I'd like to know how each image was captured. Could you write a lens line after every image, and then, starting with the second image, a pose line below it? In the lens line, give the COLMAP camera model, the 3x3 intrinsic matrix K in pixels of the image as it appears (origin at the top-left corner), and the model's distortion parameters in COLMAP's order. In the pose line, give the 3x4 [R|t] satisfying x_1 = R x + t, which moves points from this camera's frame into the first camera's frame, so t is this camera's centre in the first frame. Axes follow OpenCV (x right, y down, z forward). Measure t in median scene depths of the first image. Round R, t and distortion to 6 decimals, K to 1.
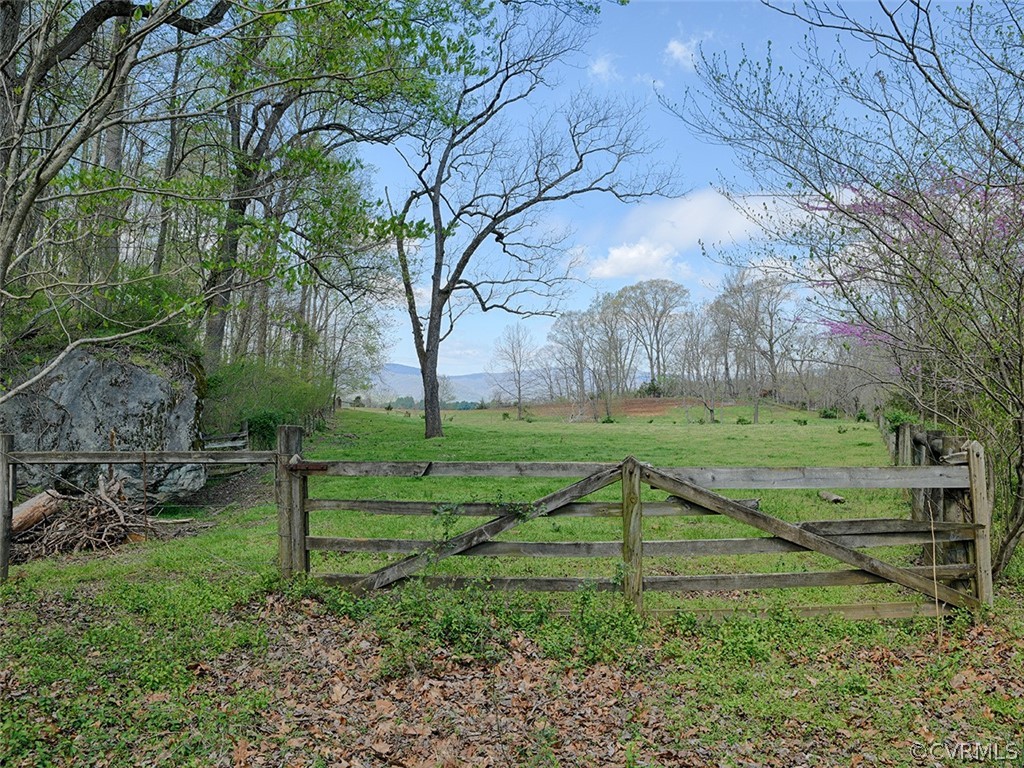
lens RADIAL K [[840.0, 0, 512.0], [0, 840.0, 384.0], [0, 0, 1]] dist [-0.144214, 0.088441]
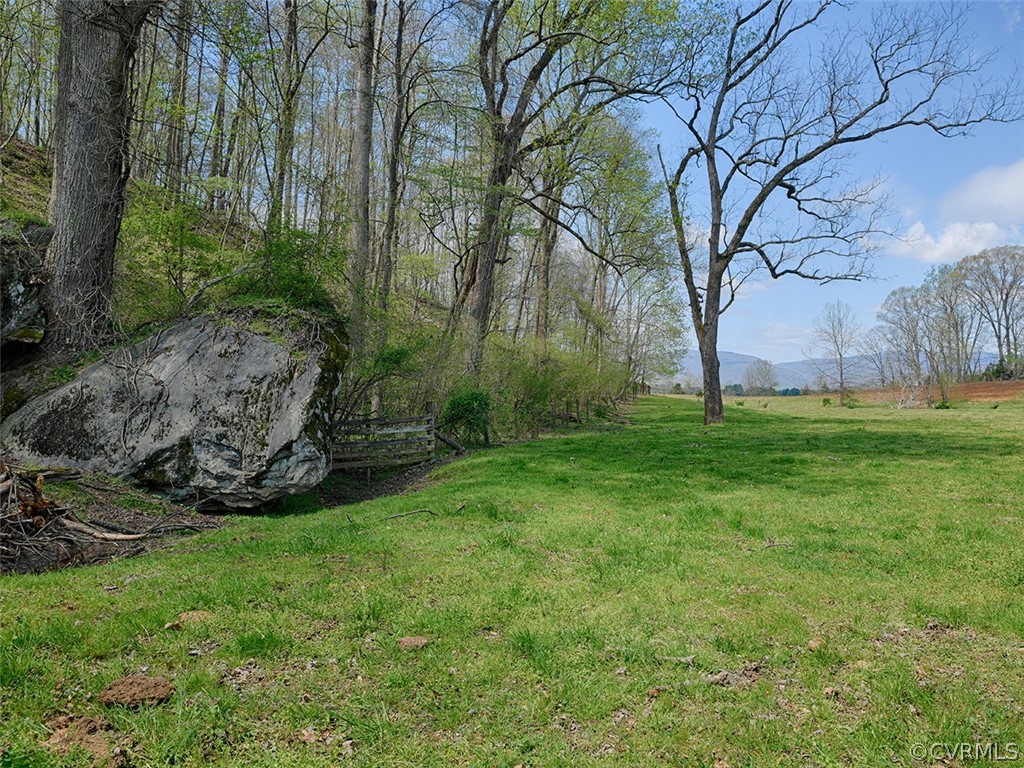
lens RADIAL K [[840.0, 0, 512.0], [0, 840.0, 384.0], [0, 0, 1]] dist [-0.144214, 0.088441]
pose [[0.927889, -0.009753, -0.372730, 0.034179], [0.015357, 0.999809, 0.012069, 0.008342], [0.372541, -0.016922, 0.927861, 0.113663]]
